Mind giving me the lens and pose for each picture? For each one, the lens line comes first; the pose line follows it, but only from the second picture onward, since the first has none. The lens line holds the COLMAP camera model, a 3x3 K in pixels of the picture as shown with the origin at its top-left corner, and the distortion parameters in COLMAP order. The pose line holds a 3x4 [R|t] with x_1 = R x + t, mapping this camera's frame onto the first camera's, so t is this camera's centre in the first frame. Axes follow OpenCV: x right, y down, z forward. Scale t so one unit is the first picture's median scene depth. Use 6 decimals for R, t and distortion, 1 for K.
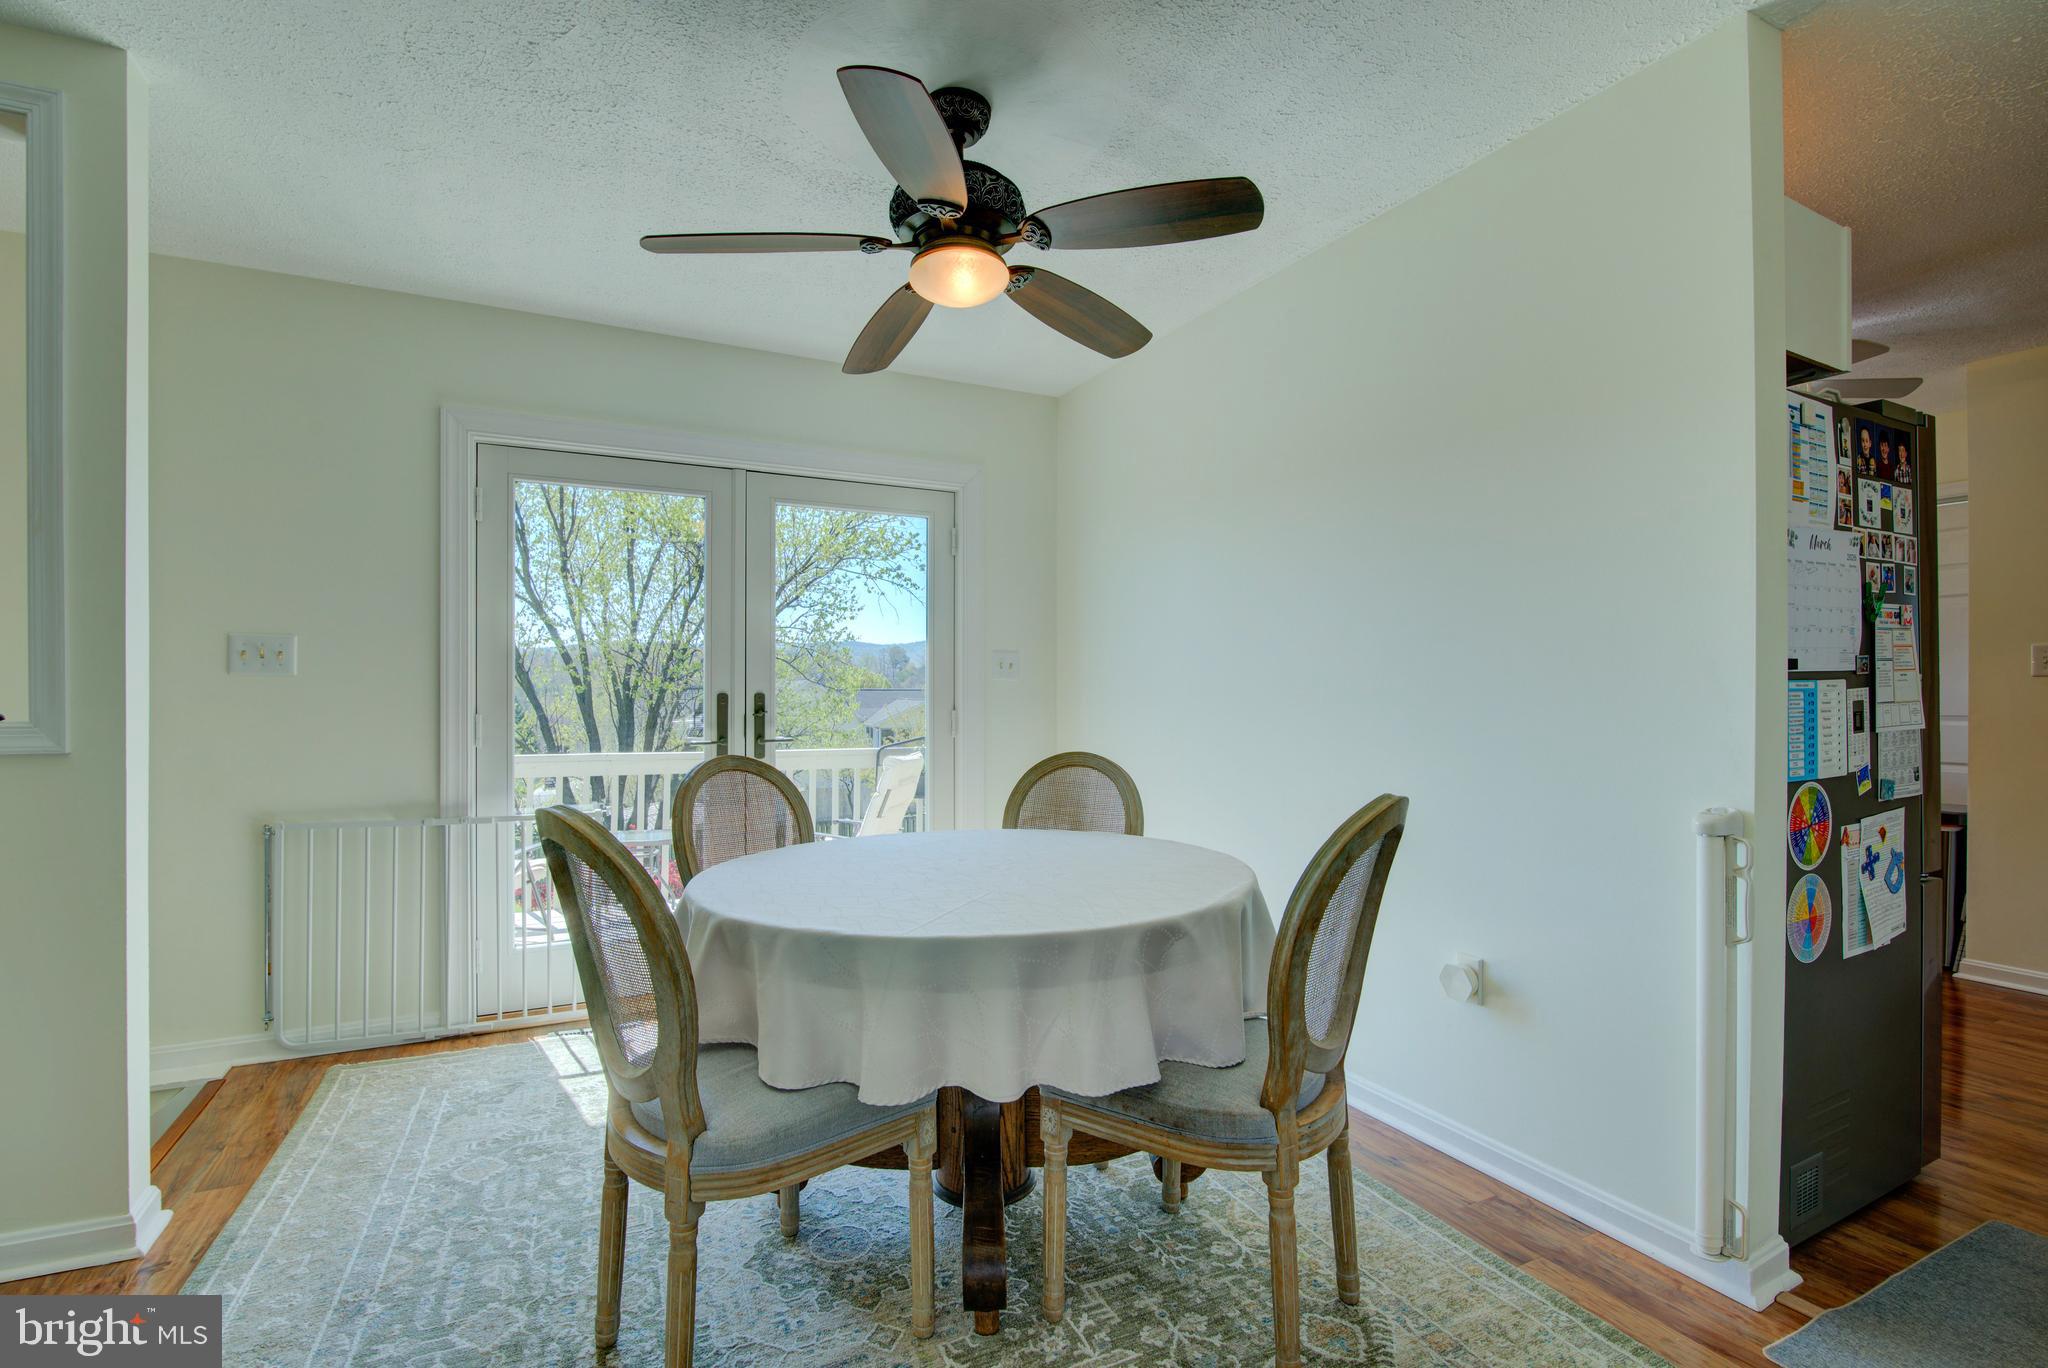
lens RADIAL K [[936.3, 0, 1025.9], [0, 936.3, 695.6], [0, 0, 1]] dist [-0.015168, -0.000626]
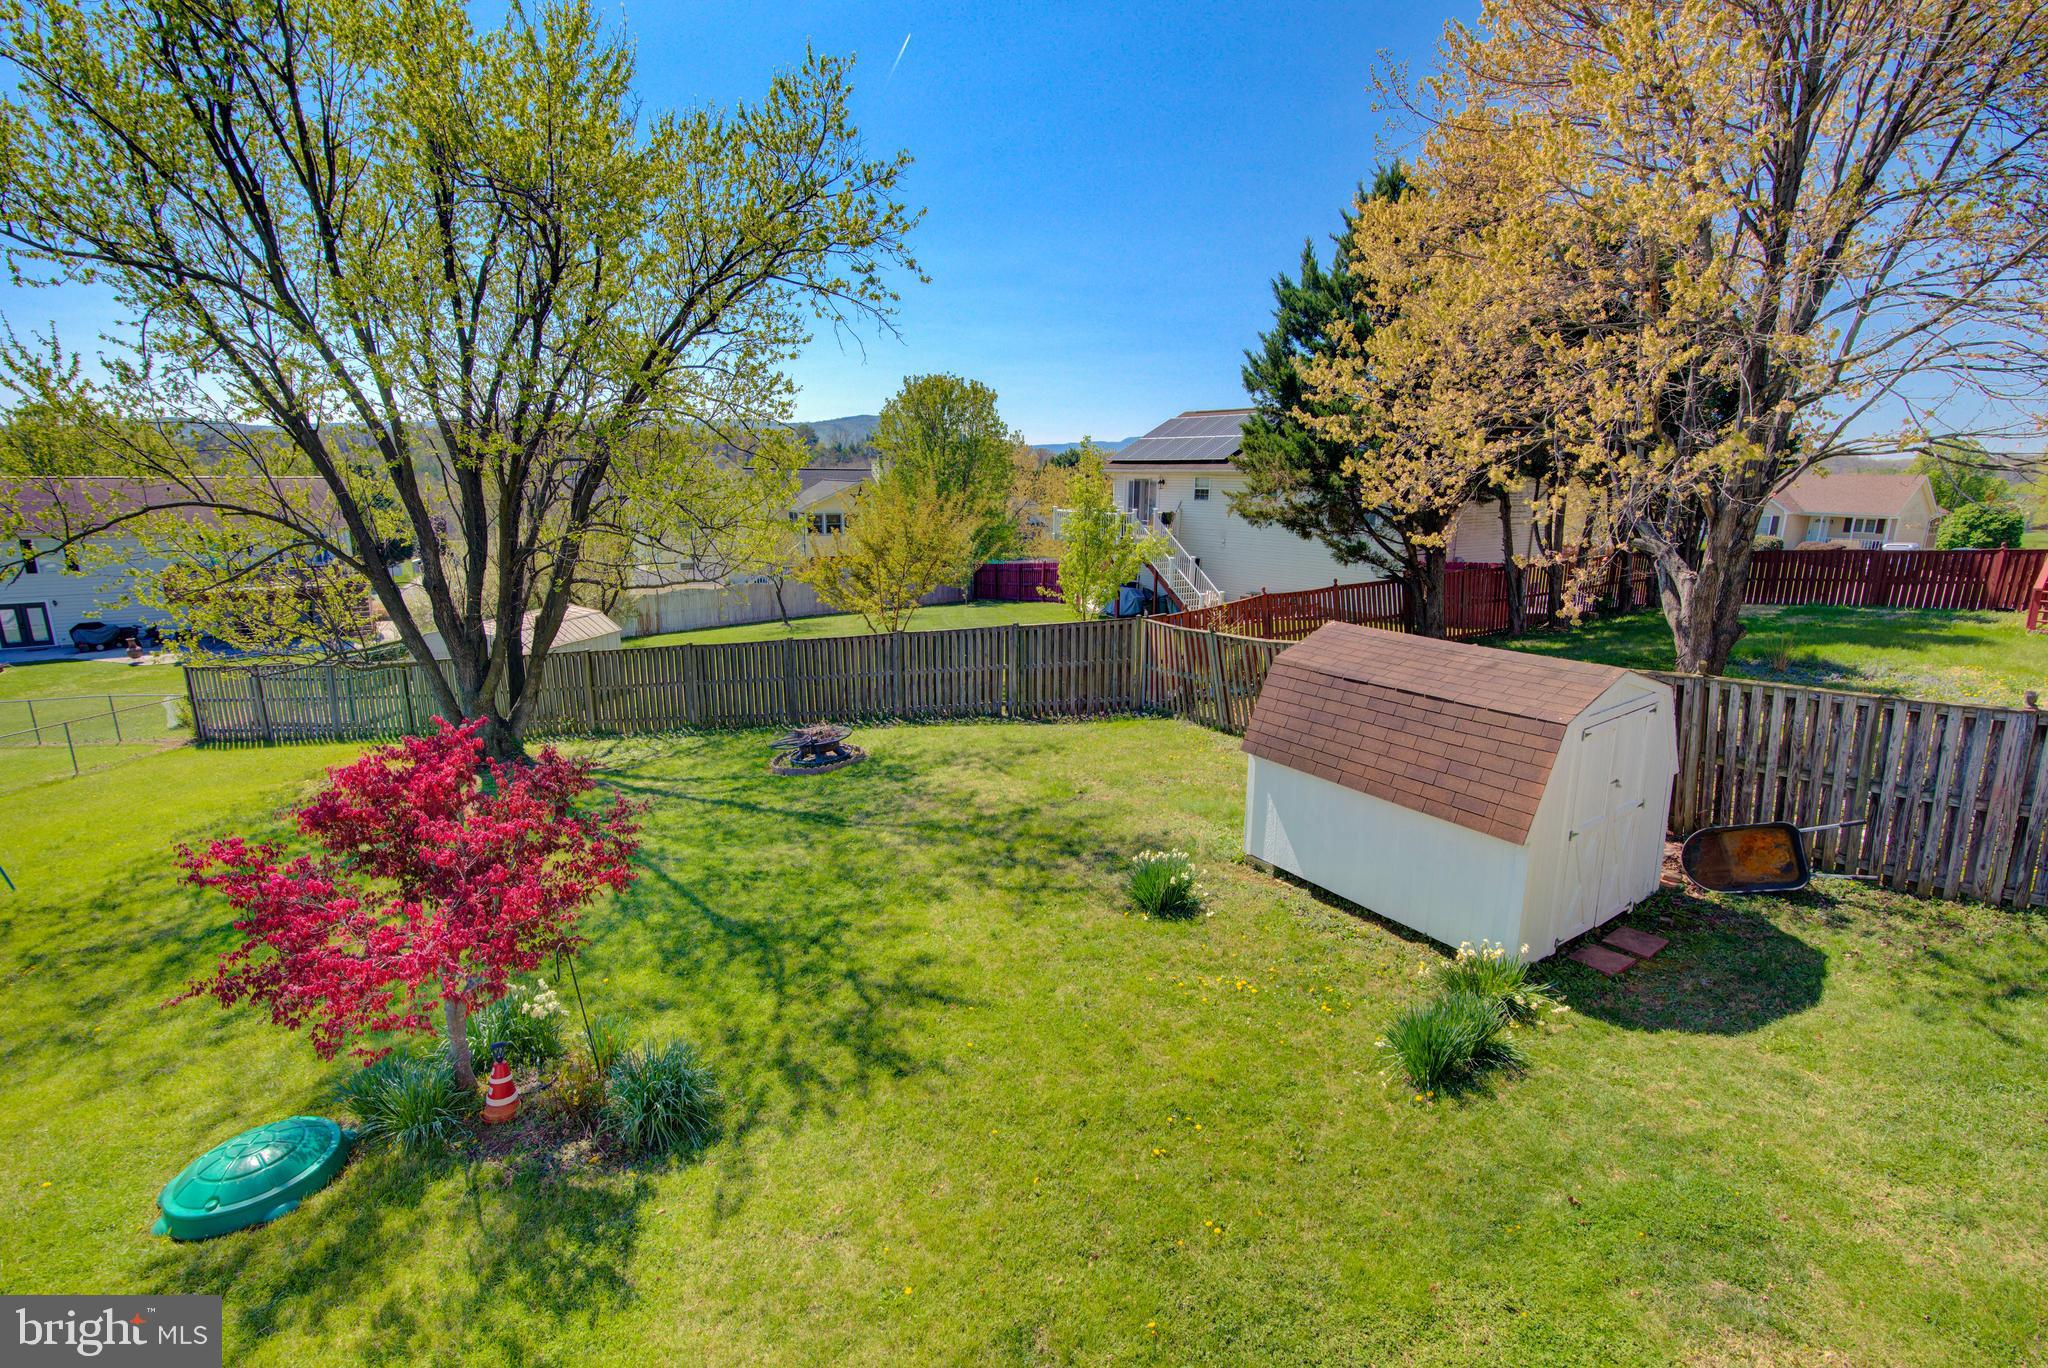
lens RADIAL K [[936.3, 0, 1025.9], [0, 936.3, 695.6], [0, 0, 1]] dist [-0.015168, -0.000626]
pose [[0.996028, -0.008970, 0.088591, -0.561491], [-0.011182, 0.974436, 0.224385, 0.041336], [-0.088339, -0.224484, 0.970465, 1.840697]]
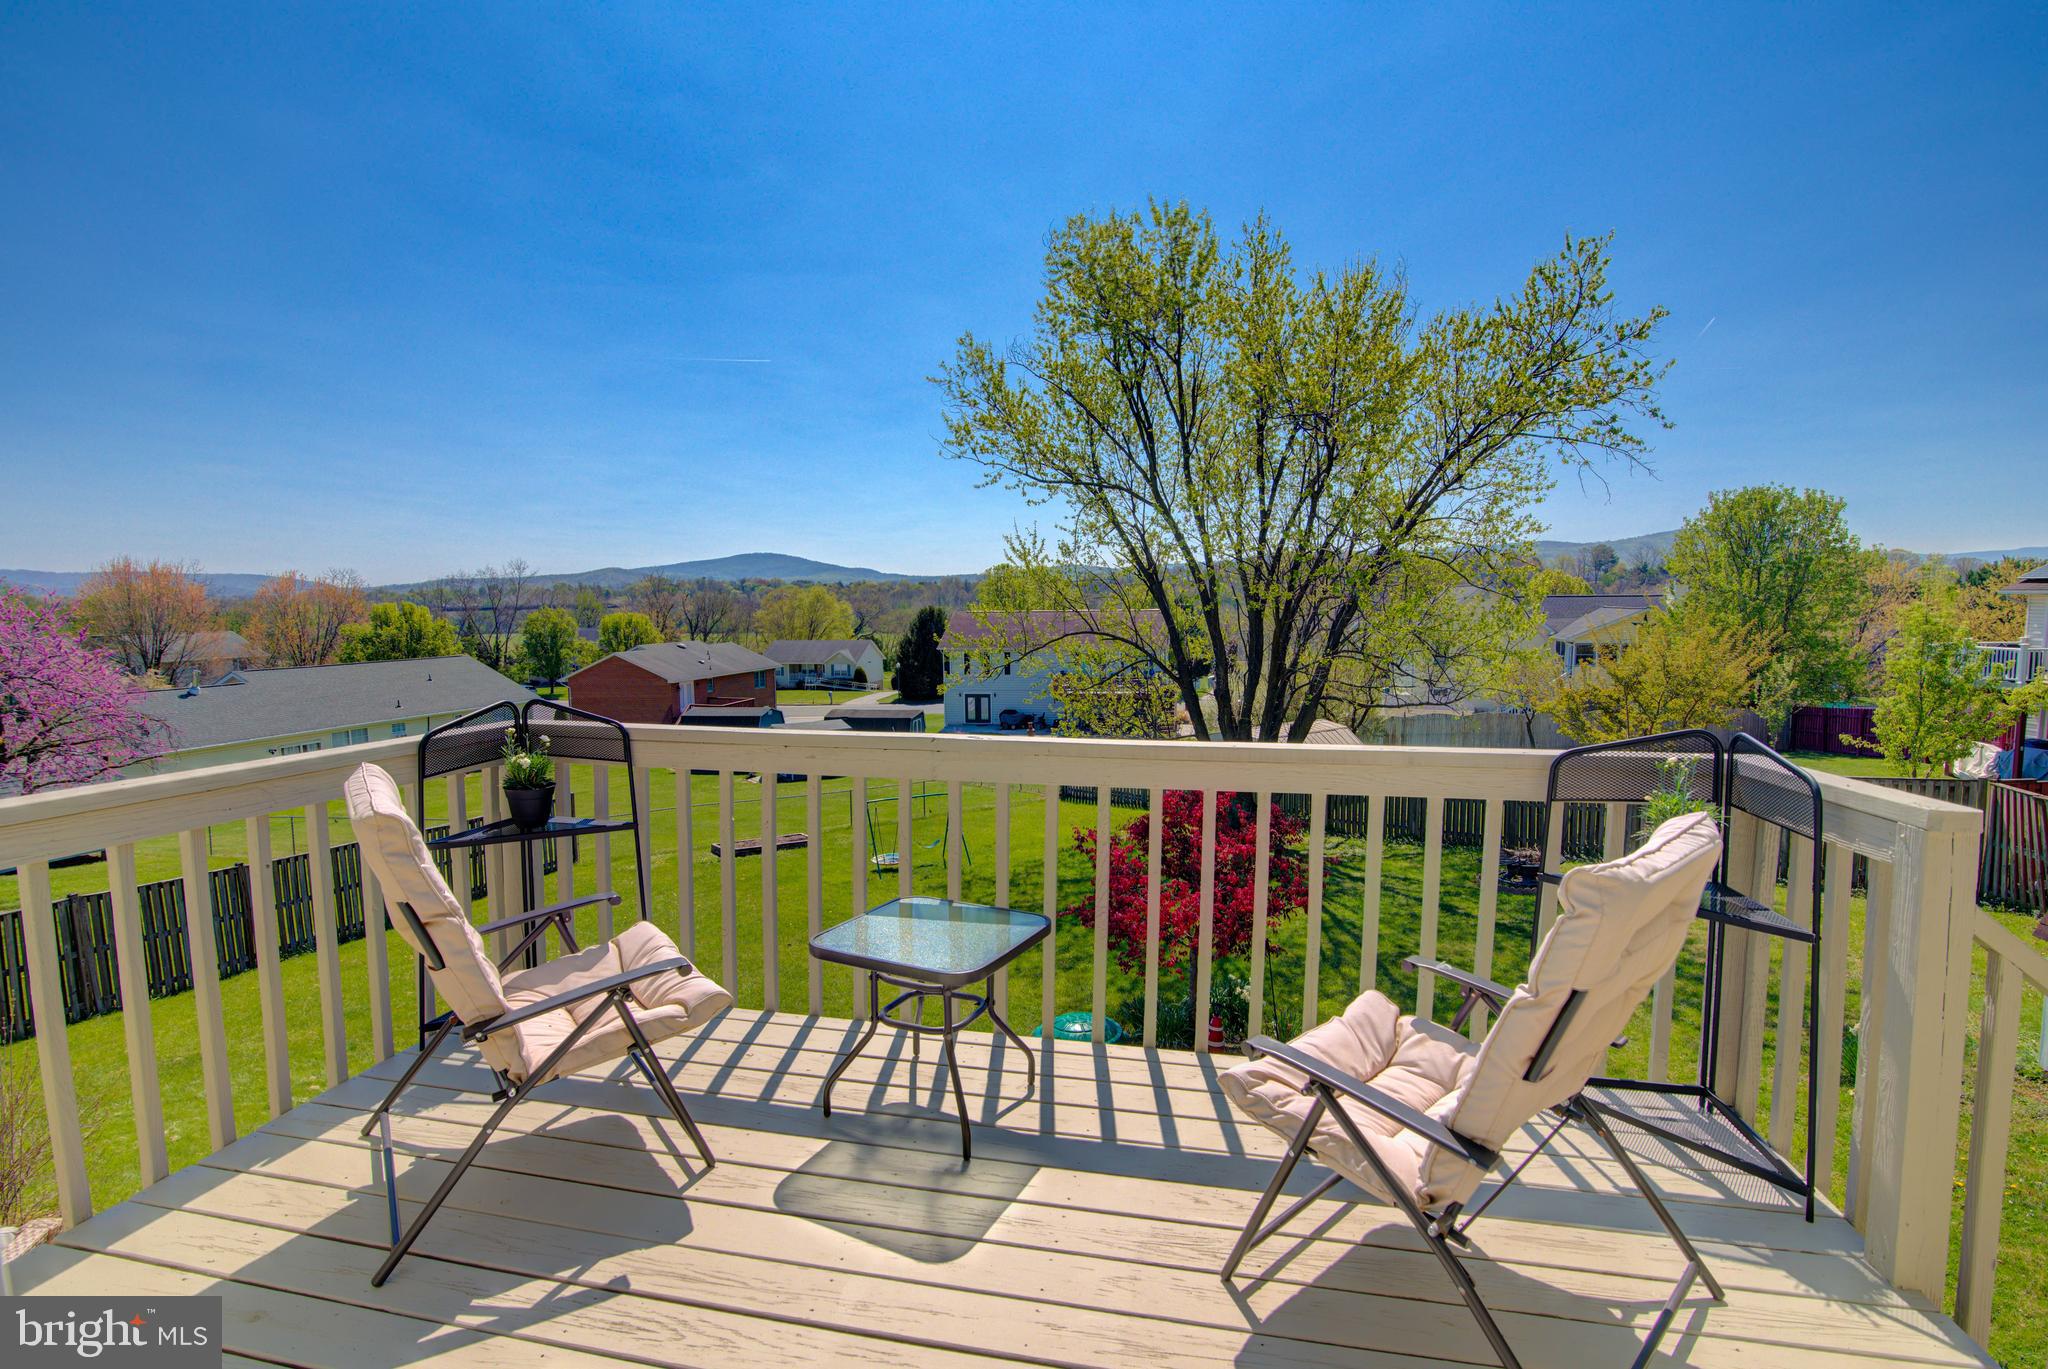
lens RADIAL K [[946.0, 0, 1022.6], [0, 946.0, 704.1], [0, 0, 1]] dist [-0.014502, 0.000442]
pose [[0.774573, 0.059642, -0.629666, -0.152502], [0.007015, 0.994673, 0.102845, -0.007815], [0.632446, -0.084078, 0.770028, 1.057598]]
